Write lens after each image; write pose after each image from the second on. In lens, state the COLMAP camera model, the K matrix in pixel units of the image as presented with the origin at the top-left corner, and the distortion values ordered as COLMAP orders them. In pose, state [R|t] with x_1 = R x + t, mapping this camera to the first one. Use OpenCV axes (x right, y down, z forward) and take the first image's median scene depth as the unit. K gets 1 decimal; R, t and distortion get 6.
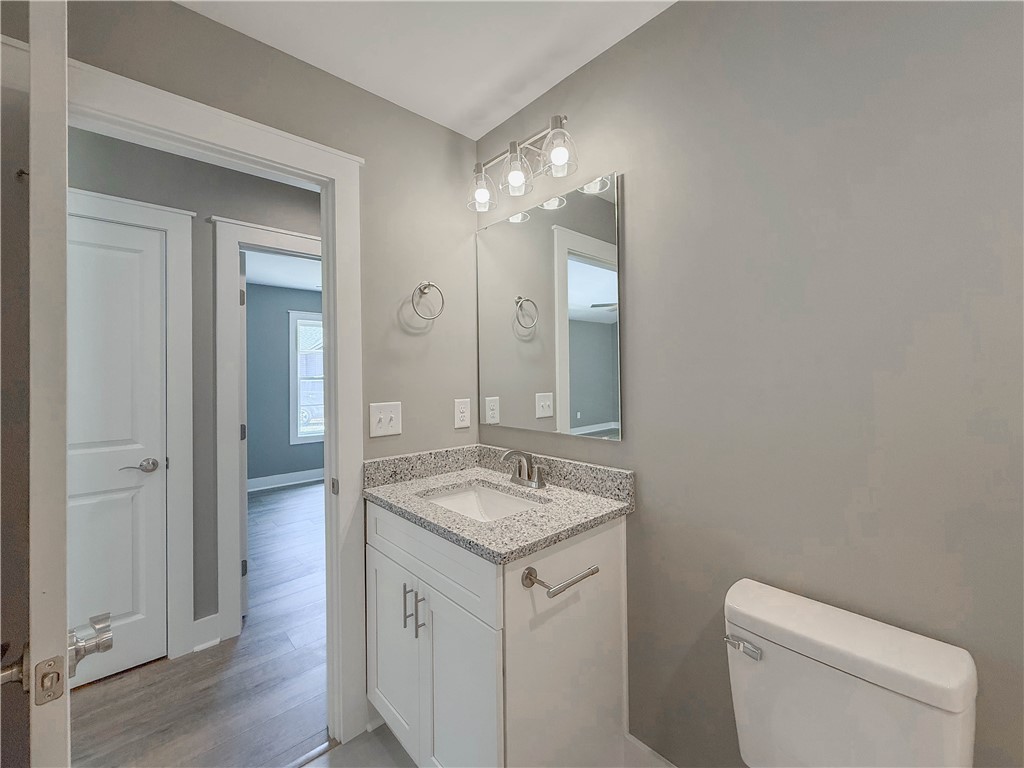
lens RADIAL K [[415.3, 0, 518.9], [0, 415.3, 370.5], [0, 0, 1]] dist [0.001108, -0.000170]
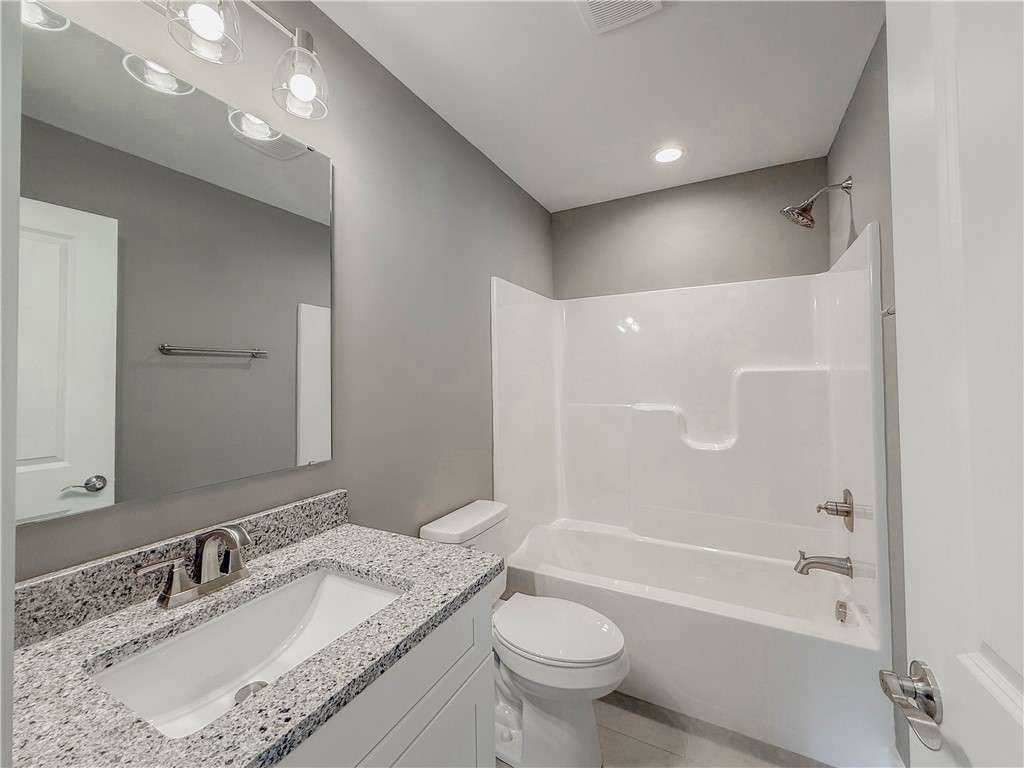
lens RADIAL K [[415.3, 0, 518.9], [0, 415.3, 370.5], [0, 0, 1]] dist [0.001108, -0.000170]
pose [[-0.332825, 0.039505, 0.942161, -0.830656], [0.009999, 0.999214, -0.038364, 0.024390], [-0.942935, -0.003348, -0.332959, 1.065612]]
